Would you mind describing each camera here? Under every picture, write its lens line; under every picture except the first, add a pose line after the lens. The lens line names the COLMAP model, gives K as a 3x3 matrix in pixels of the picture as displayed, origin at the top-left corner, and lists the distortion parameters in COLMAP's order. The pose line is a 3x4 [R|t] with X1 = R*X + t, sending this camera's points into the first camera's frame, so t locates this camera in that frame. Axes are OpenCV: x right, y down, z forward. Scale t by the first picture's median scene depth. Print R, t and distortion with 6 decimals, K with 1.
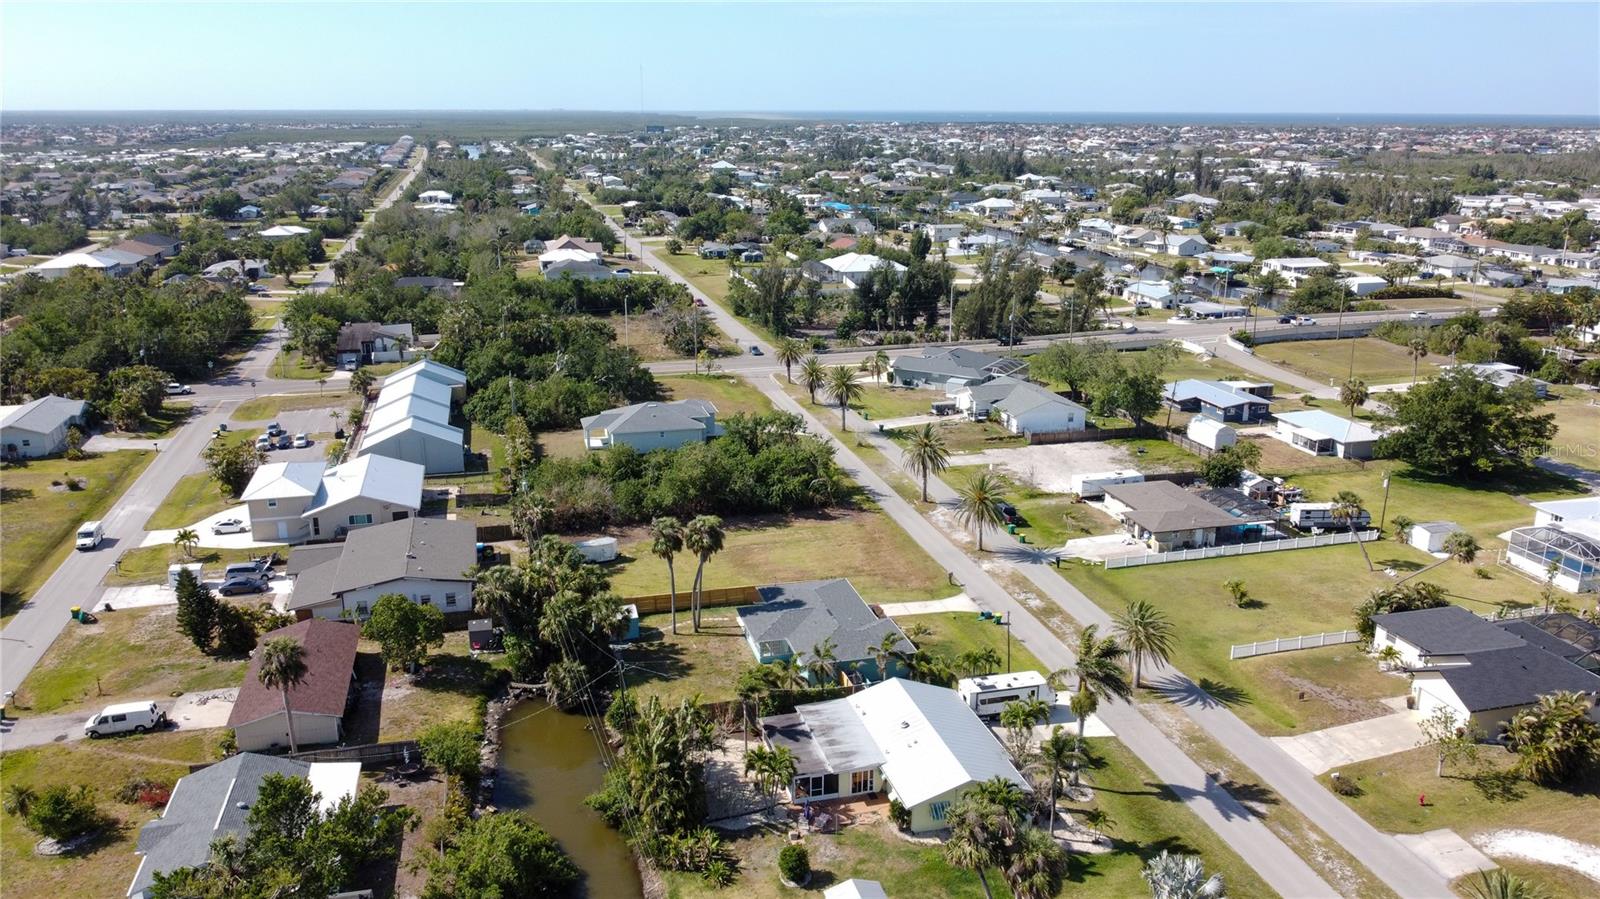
lens RADIAL K [[1206.4, 0, 800.0], [0, 1206.4, 449.5], [0, 0, 1]] dist [-0.008790, -0.003532]
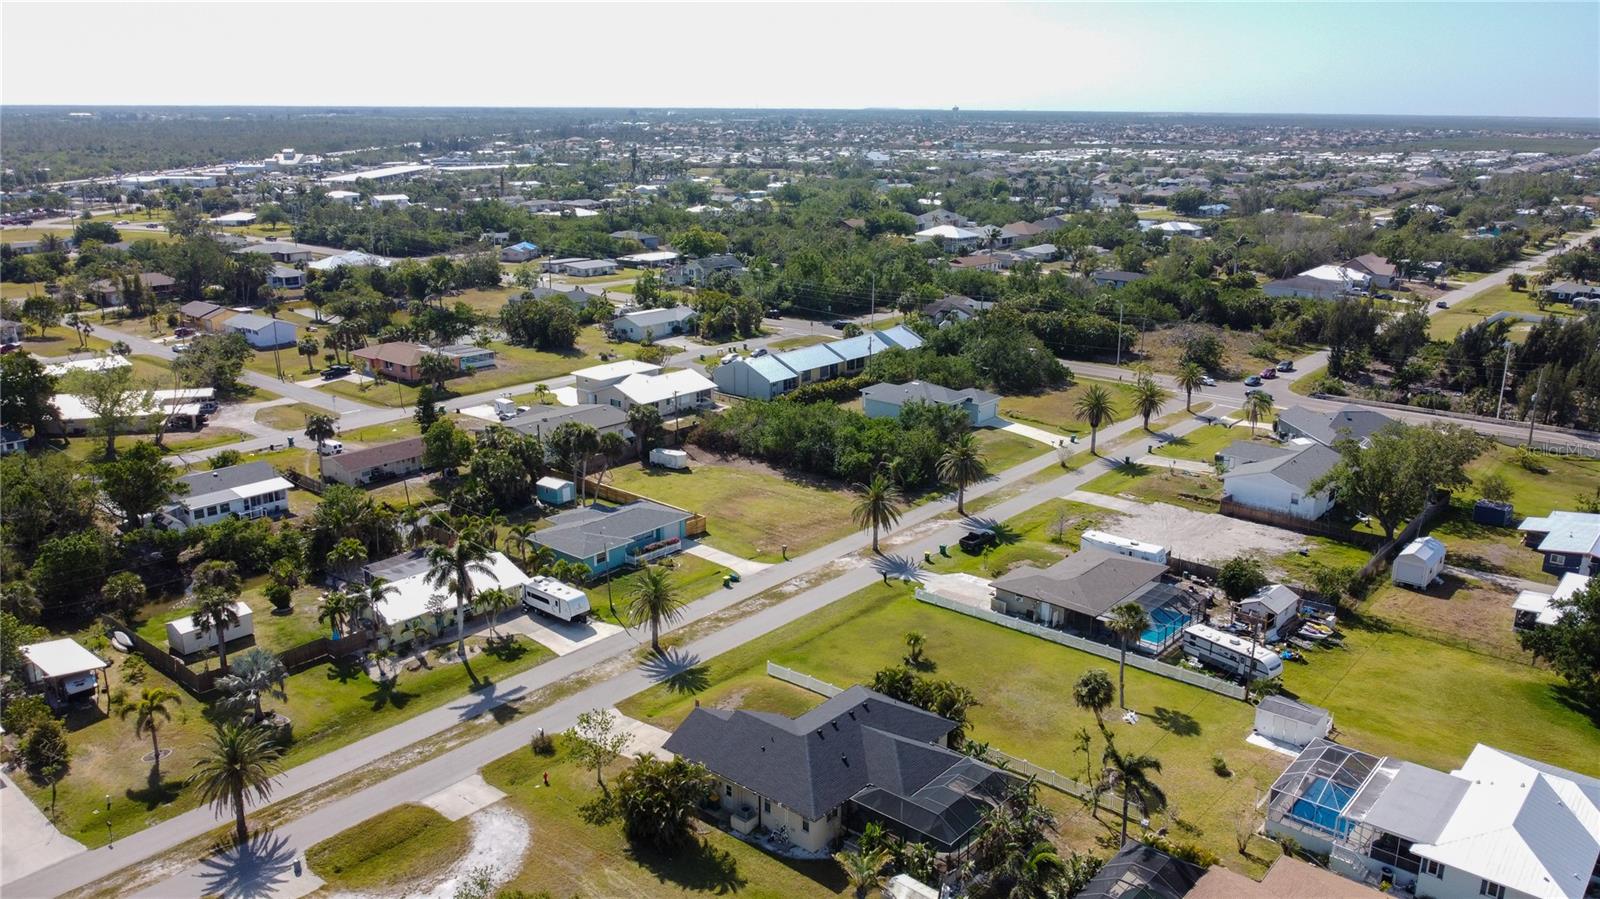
lens RADIAL K [[1206.4, 0, 800.0], [0, 1206.4, 449.5], [0, 0, 1]] dist [-0.008790, -0.003532]
pose [[0.573409, 0.226576, -0.787315, 0.754575], [-0.229668, 0.966919, 0.110993, -0.082010], [0.786419, 0.117176, 0.606478, 0.268913]]
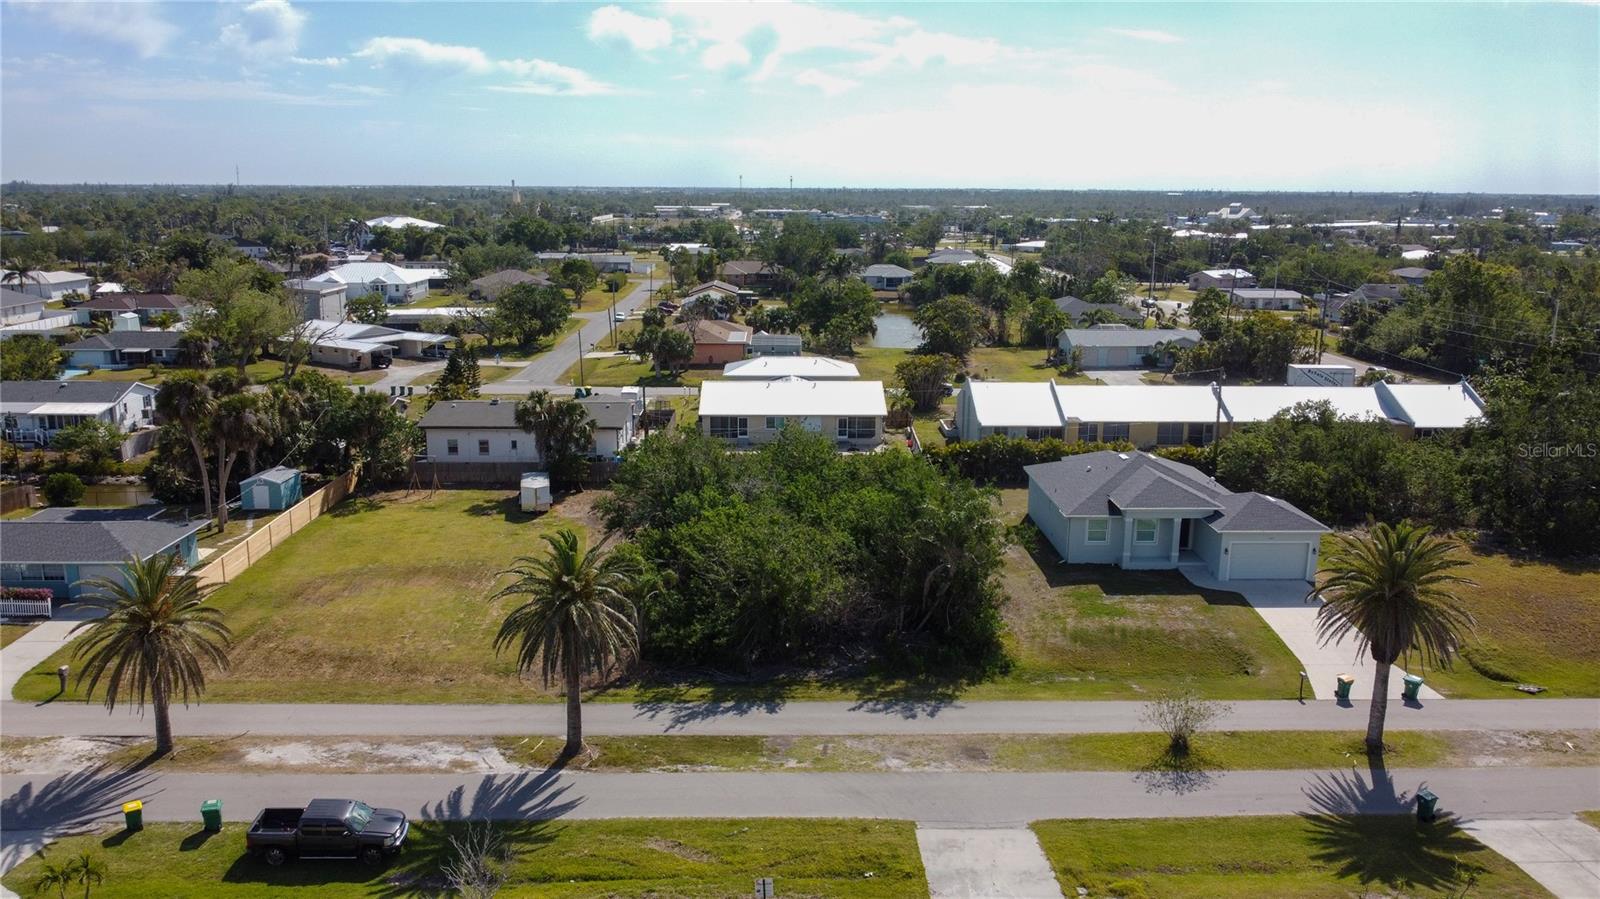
lens RADIAL K [[1206.4, 0, 800.0], [0, 1206.4, 449.5], [0, 0, 1]] dist [-0.008790, -0.003532]
pose [[-0.232402, 0.202765, -0.951250, 0.377548], [-0.273371, 0.924985, 0.263954, -0.137877], [0.933412, 0.321387, -0.159538, 1.026098]]
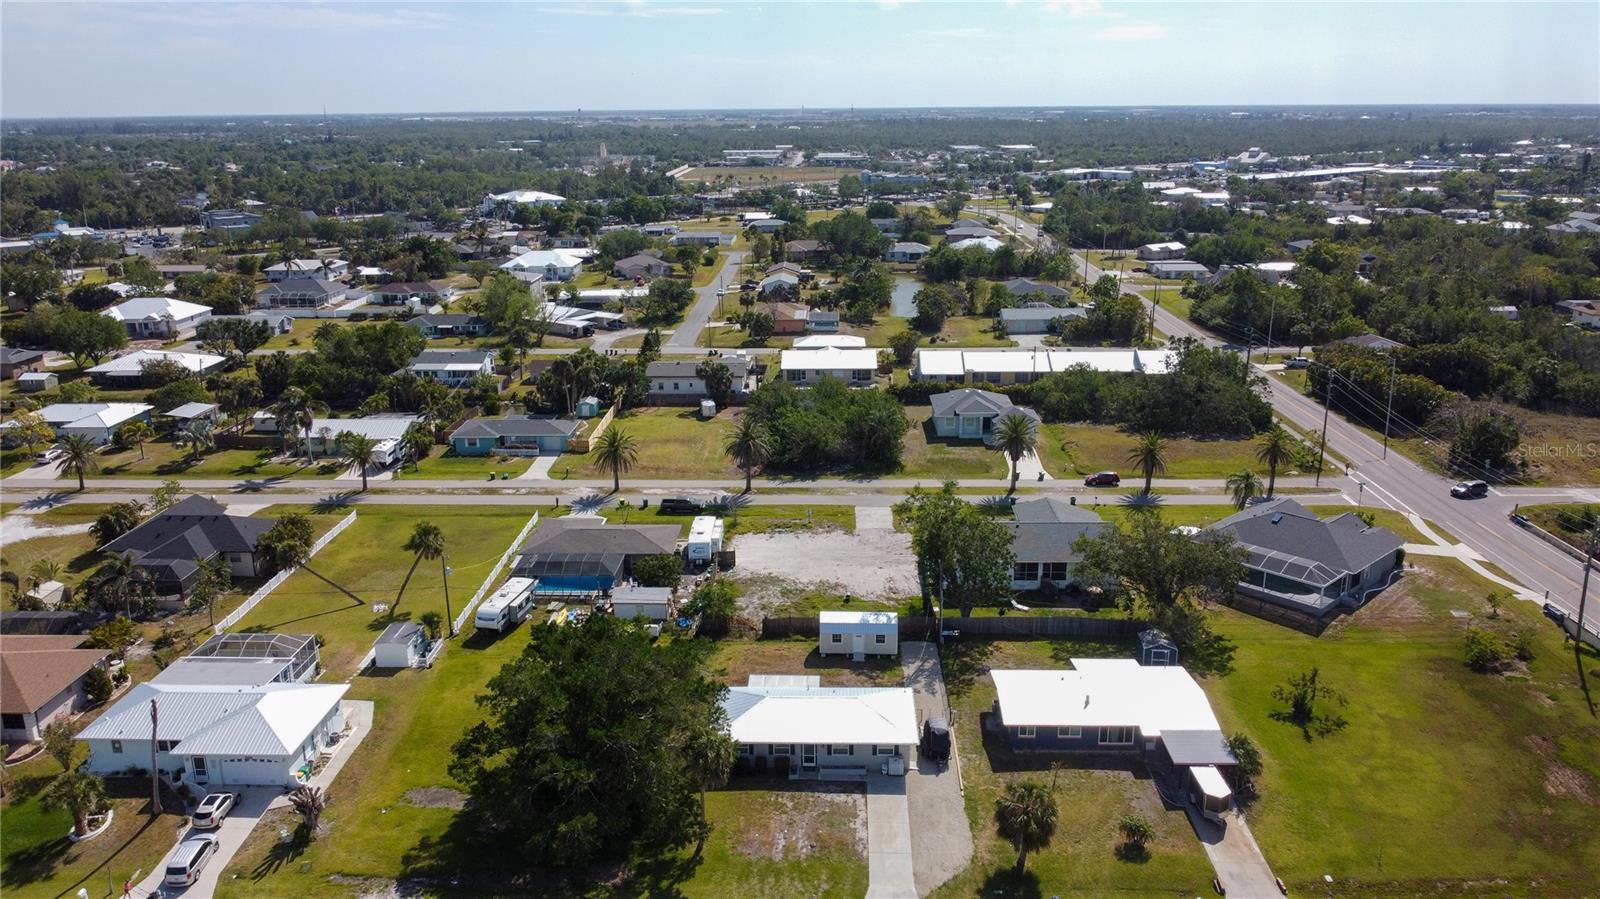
lens RADIAL K [[1206.4, 0, 800.0], [0, 1206.4, 449.5], [0, 0, 1]] dist [-0.008790, -0.003532]
pose [[-0.280836, 0.264036, -0.922722, 1.004874], [-0.254317, 0.906574, 0.336818, -0.339782], [0.925448, 0.329255, -0.187449, 1.160287]]
